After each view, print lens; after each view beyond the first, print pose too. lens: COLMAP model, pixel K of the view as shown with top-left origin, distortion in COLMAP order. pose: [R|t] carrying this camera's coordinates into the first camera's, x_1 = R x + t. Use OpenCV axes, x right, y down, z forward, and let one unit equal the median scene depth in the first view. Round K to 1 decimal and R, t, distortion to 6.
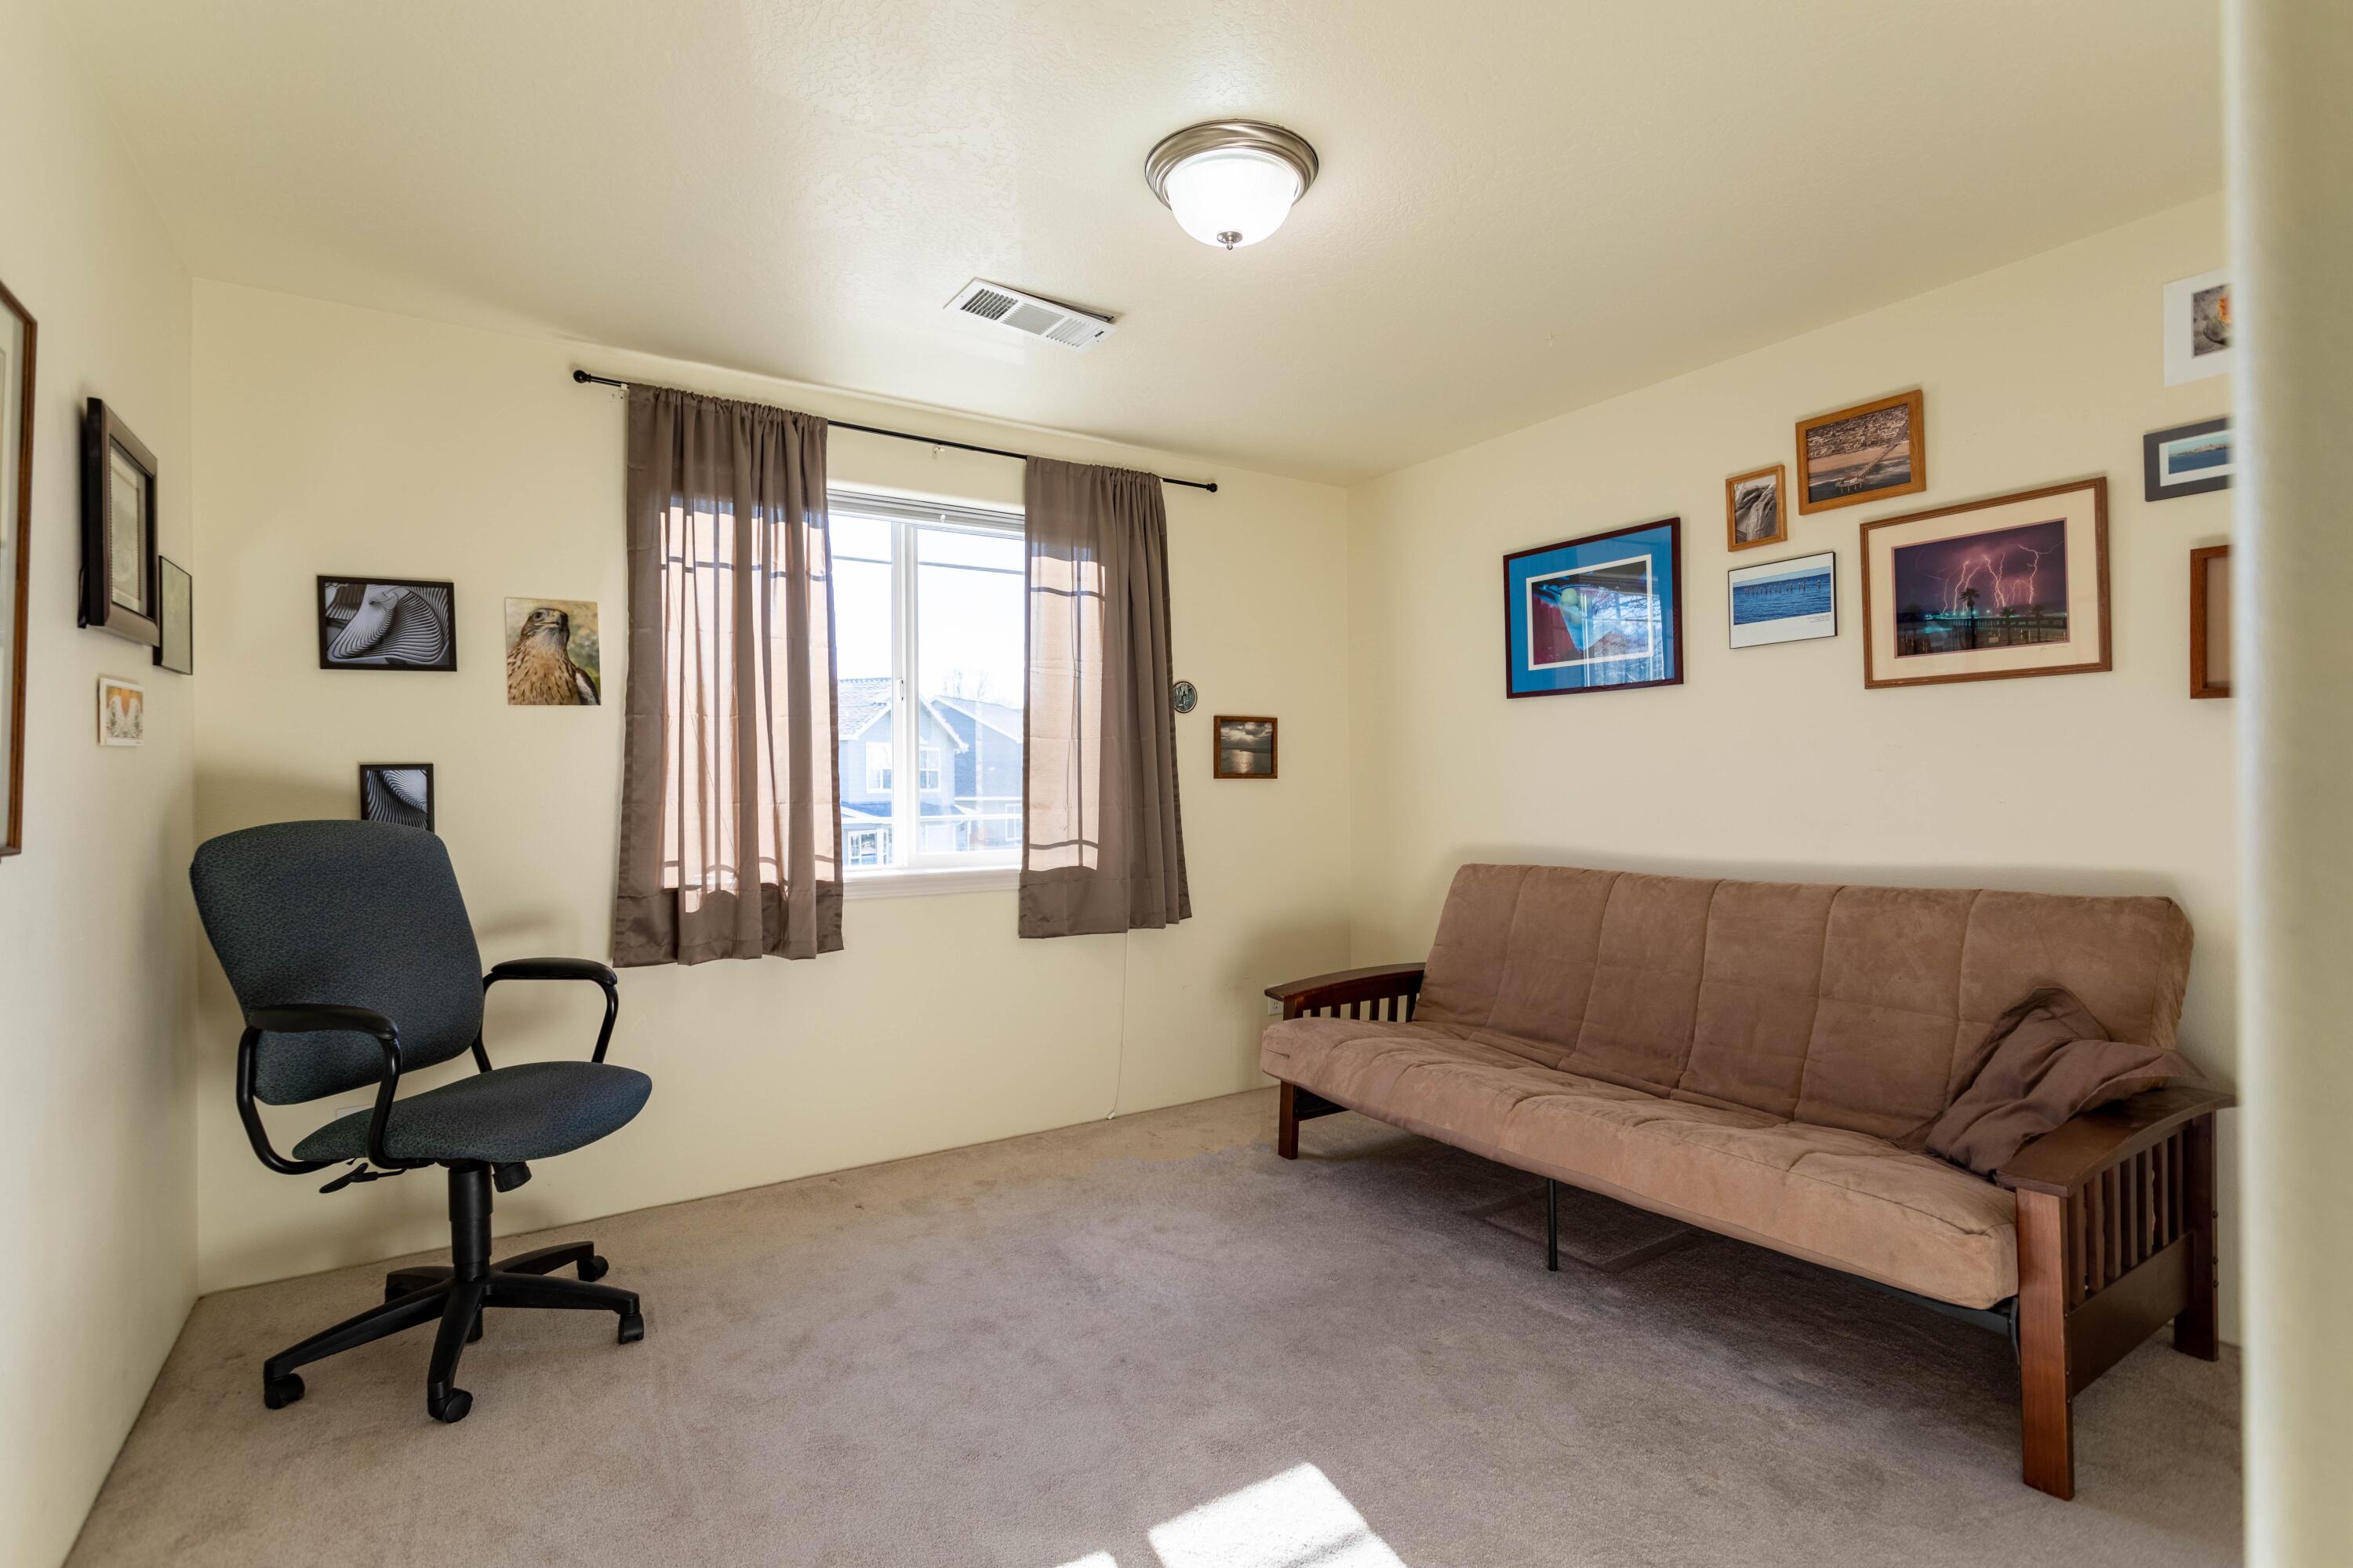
lens RADIAL K [[1110.7, 0, 1171.2], [0, 1110.7, 781.0], [0, 0, 1]] dist [0.001388, 0.000353]
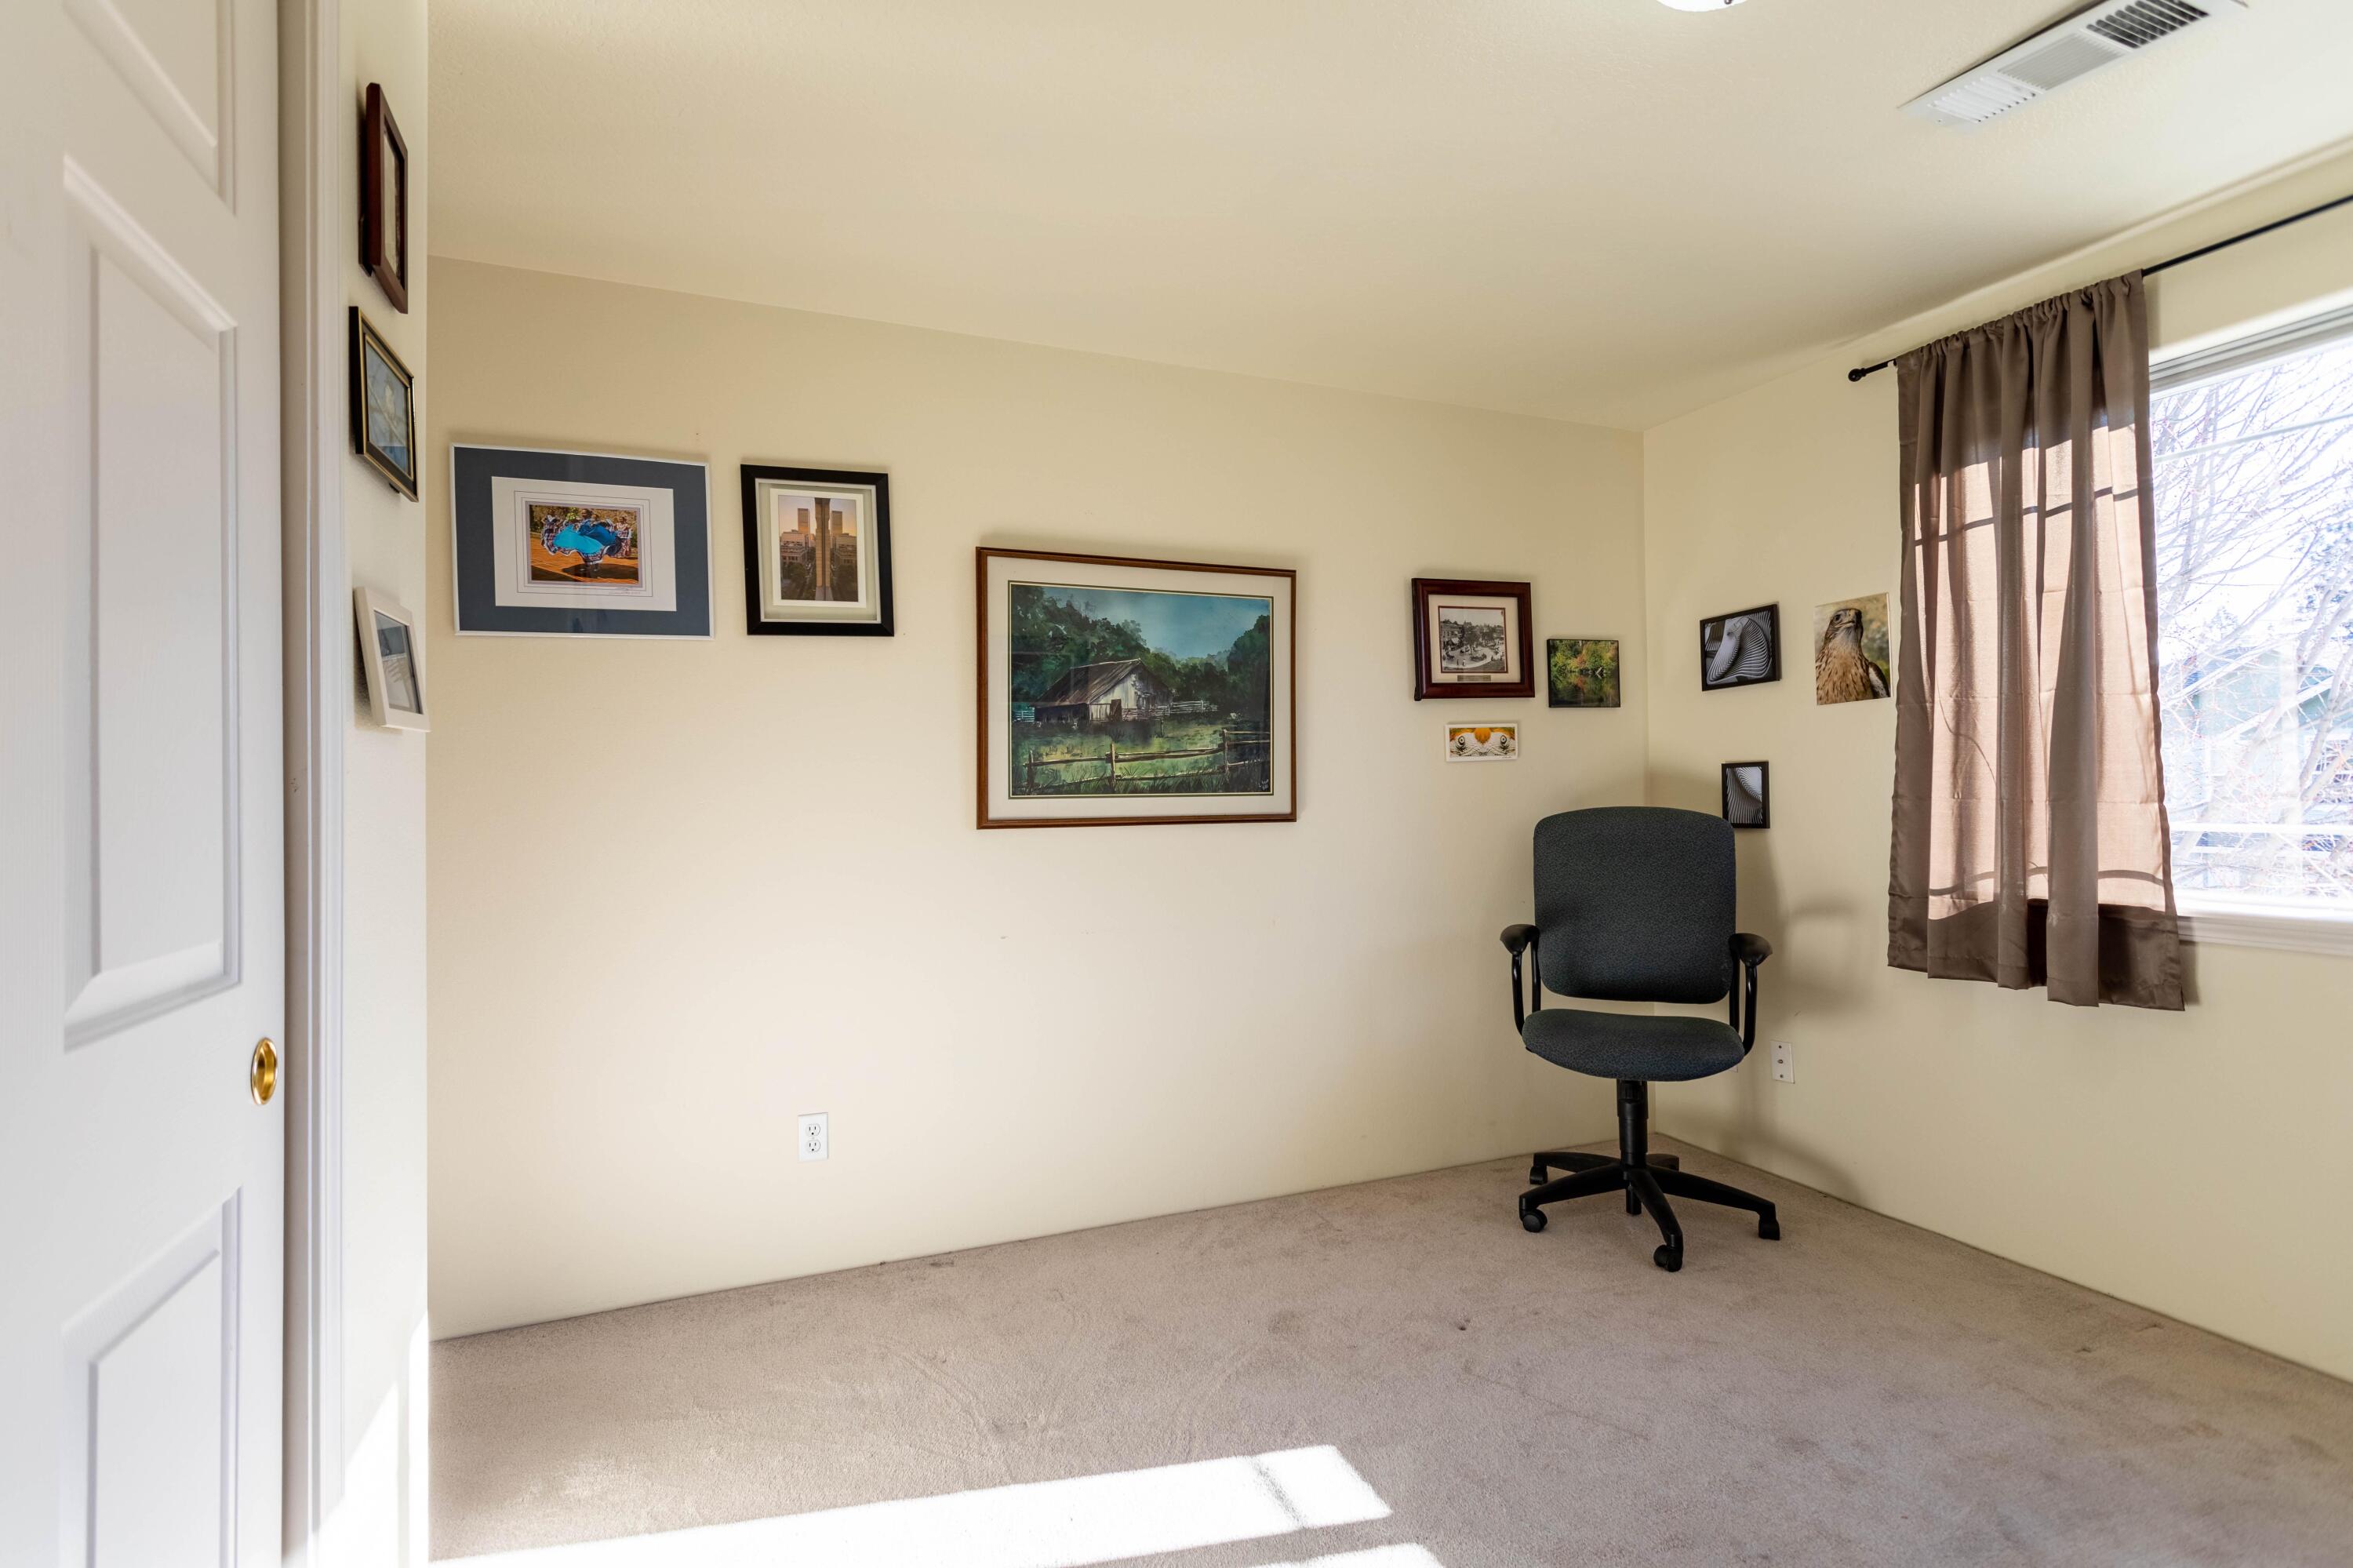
lens RADIAL K [[1084.9, 0, 1180.7], [0, 1084.9, 799.2], [0, 0, 1]] dist [-0.002662, -0.000163]
pose [[-0.170518, 0.013611, -0.985261, 0.554084], [0.007566, 0.999893, 0.012504, 0.005385], [0.985326, -0.005323, -0.170603, 0.565213]]
